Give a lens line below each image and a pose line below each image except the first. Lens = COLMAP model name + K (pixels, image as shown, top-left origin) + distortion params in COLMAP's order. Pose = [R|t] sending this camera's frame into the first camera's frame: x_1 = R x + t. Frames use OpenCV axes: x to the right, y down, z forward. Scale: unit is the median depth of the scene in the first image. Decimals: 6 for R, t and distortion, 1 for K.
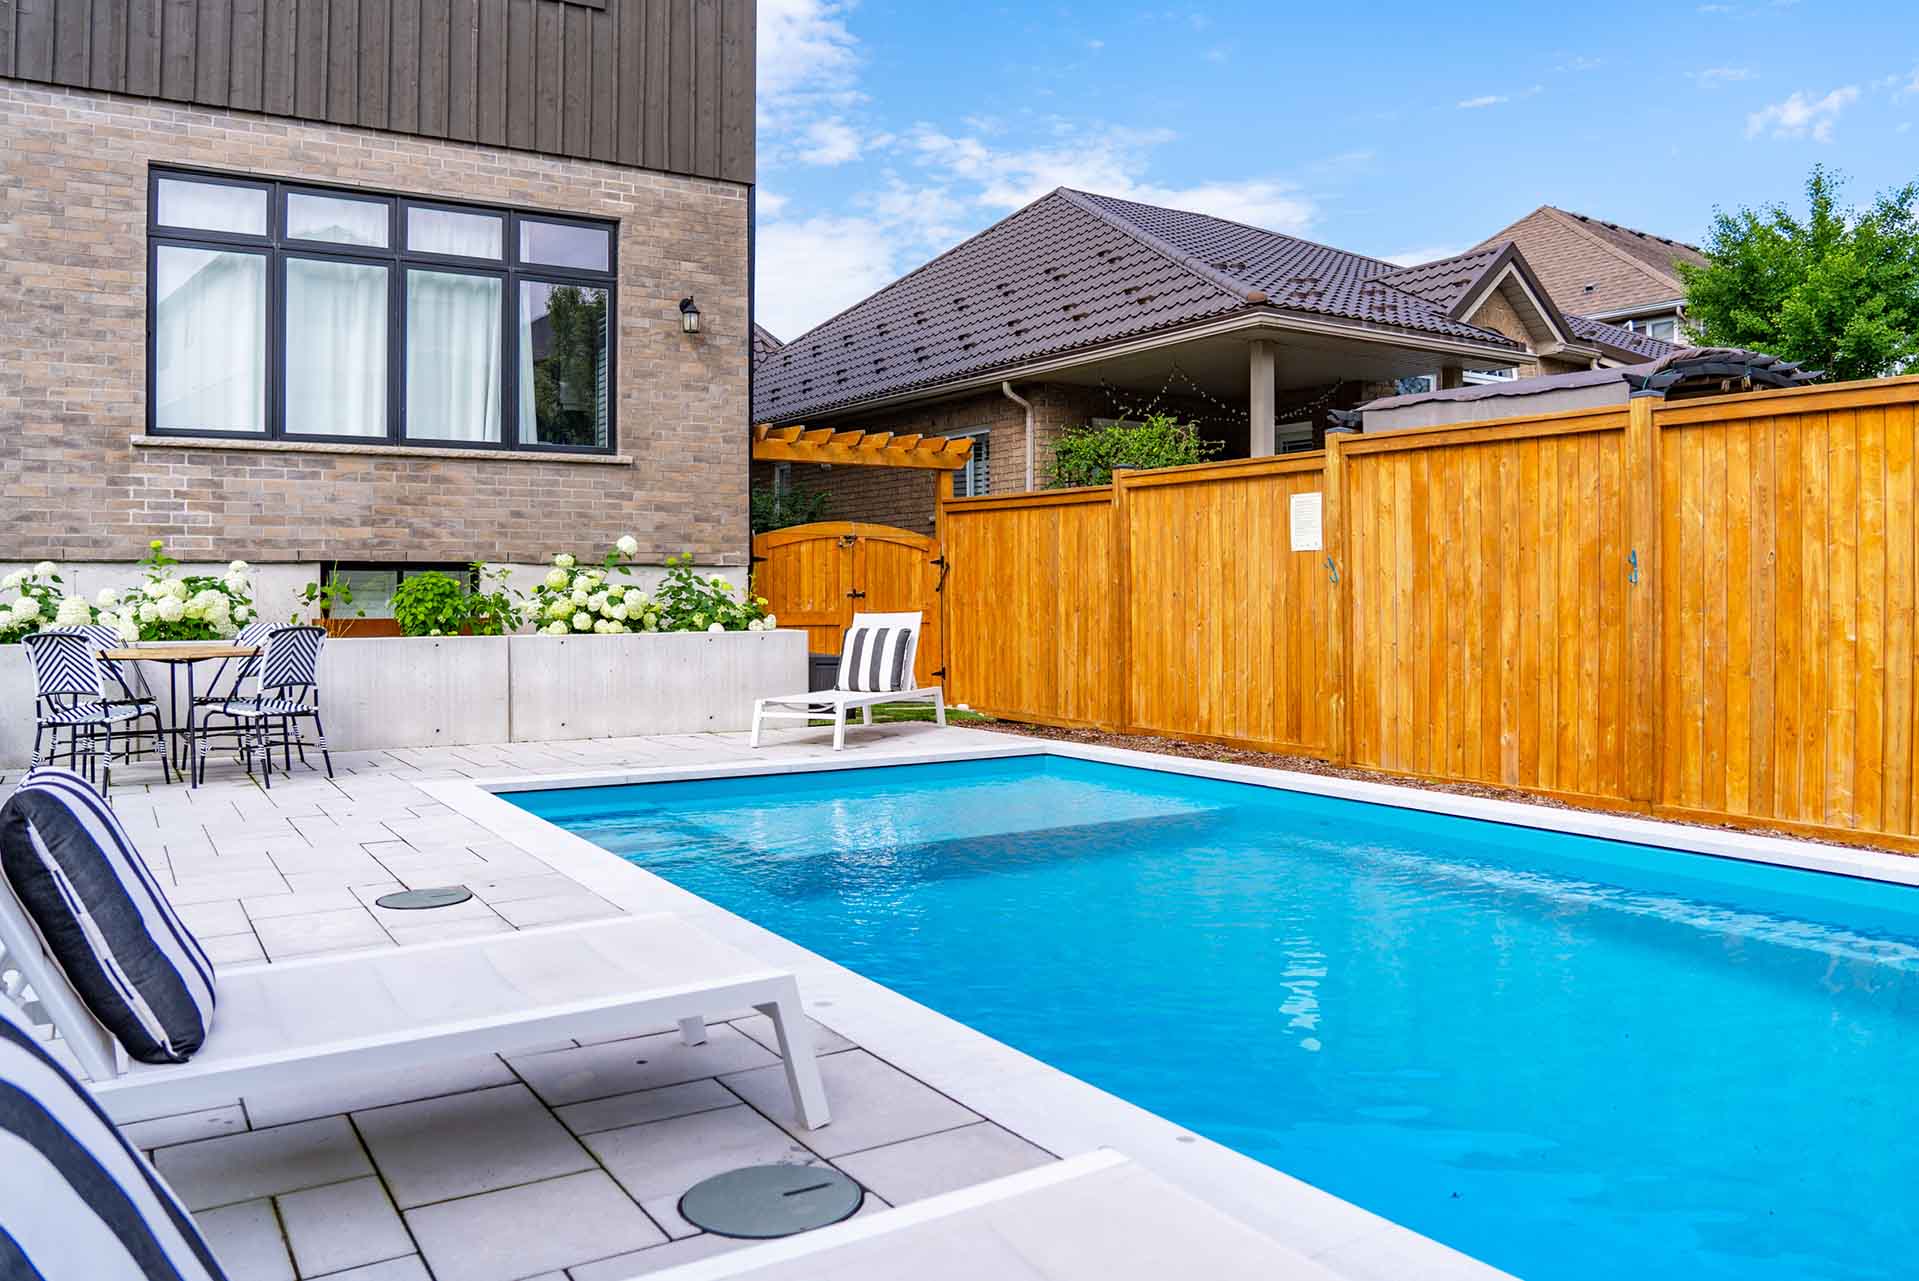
lens RADIAL K [[1454.7, 0, 959.5], [0, 1454.7, 640.5], [0, 0, 1]] dist [-0.133607, 0.045403]
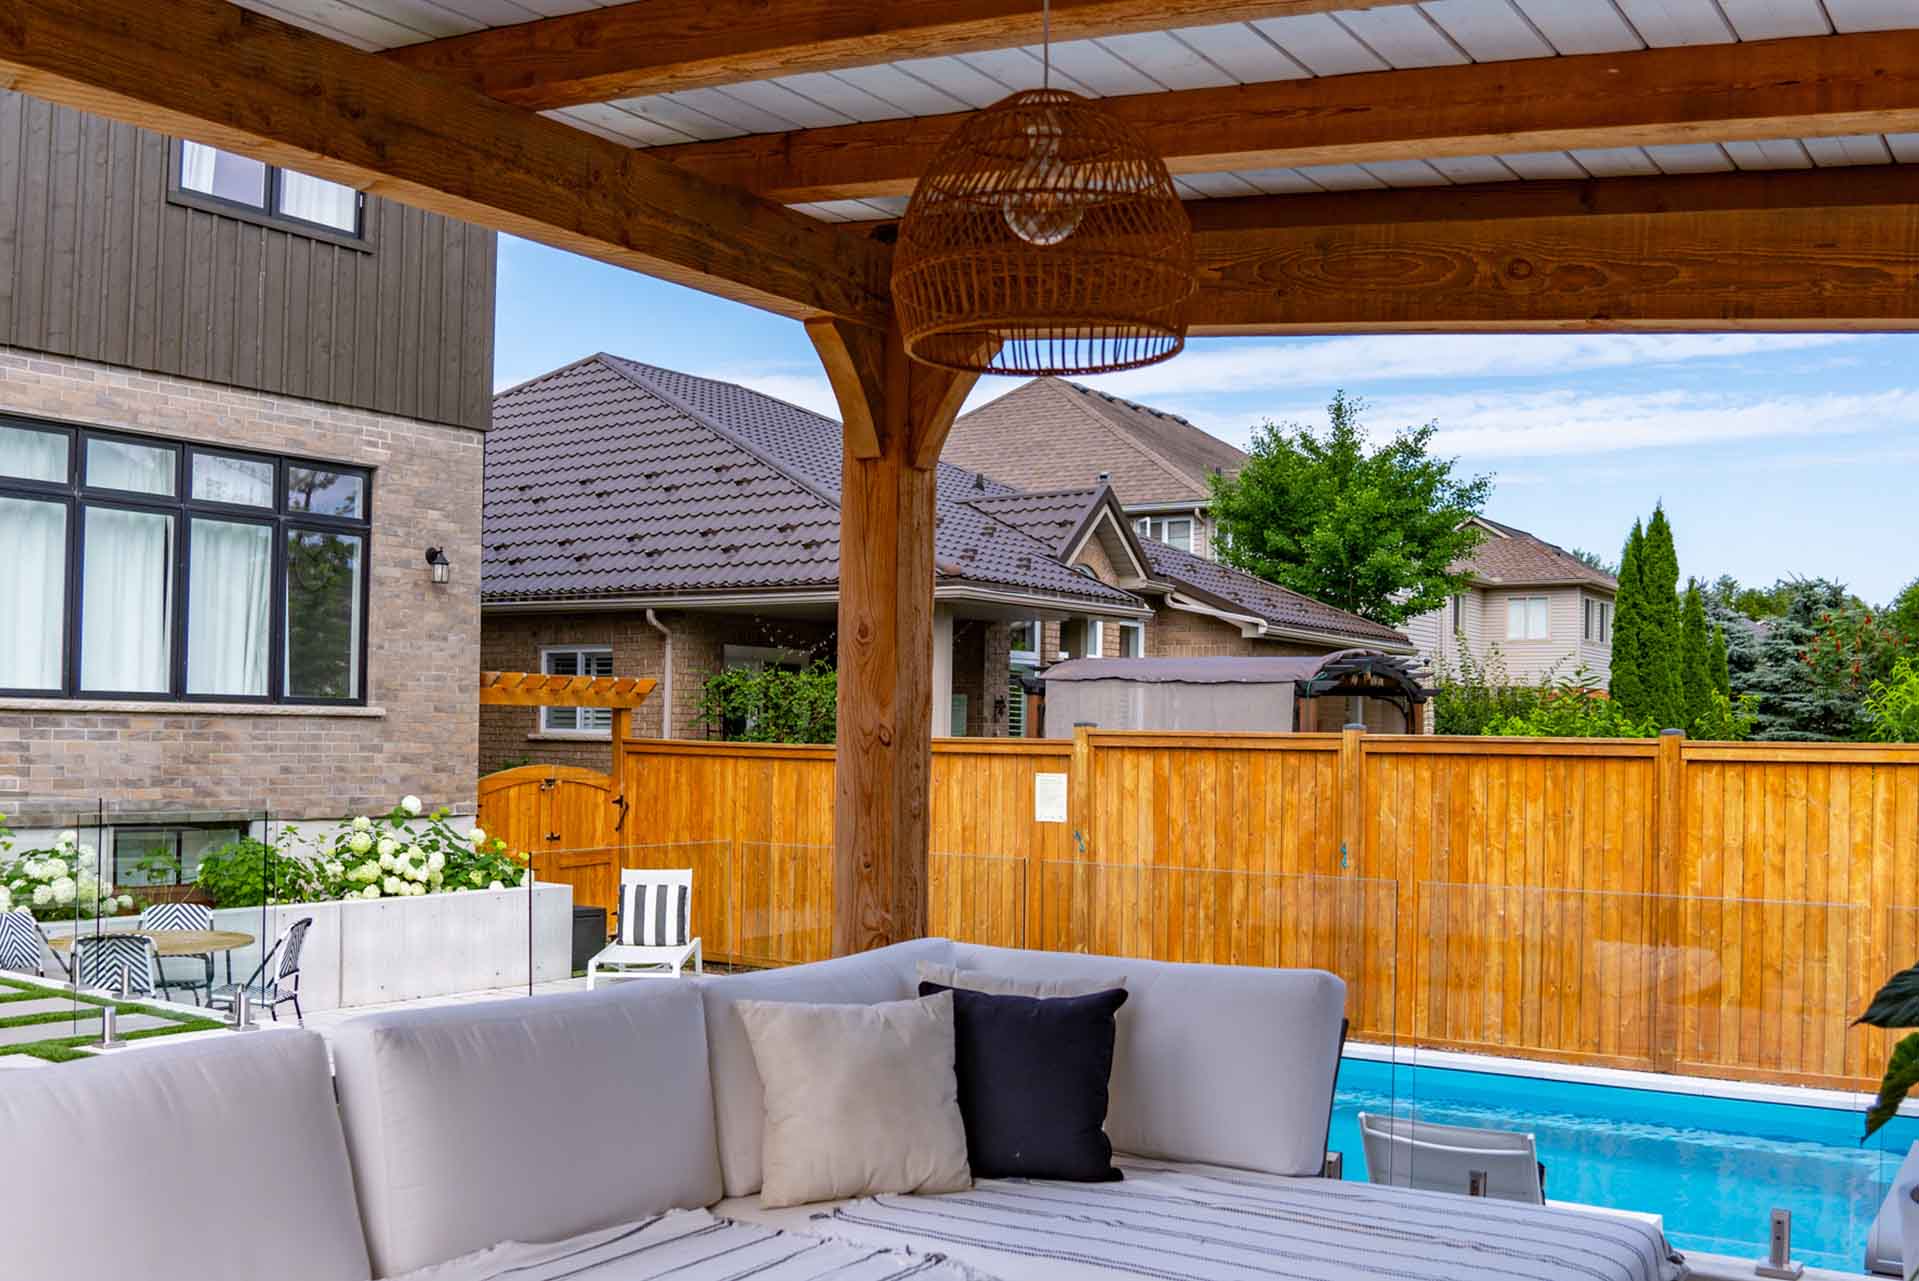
lens RADIAL K [[1823.2, 0, 955.2], [0, 1823.2, 765.8], [0, 0, 1]] dist [-0.117184, 0.004613]
pose [[0.921840, 0.012300, 0.387376, -0.378372], [-0.004095, 0.999750, -0.021999, -0.069039], [-0.387550, 0.018693, 0.921659, -0.318356]]
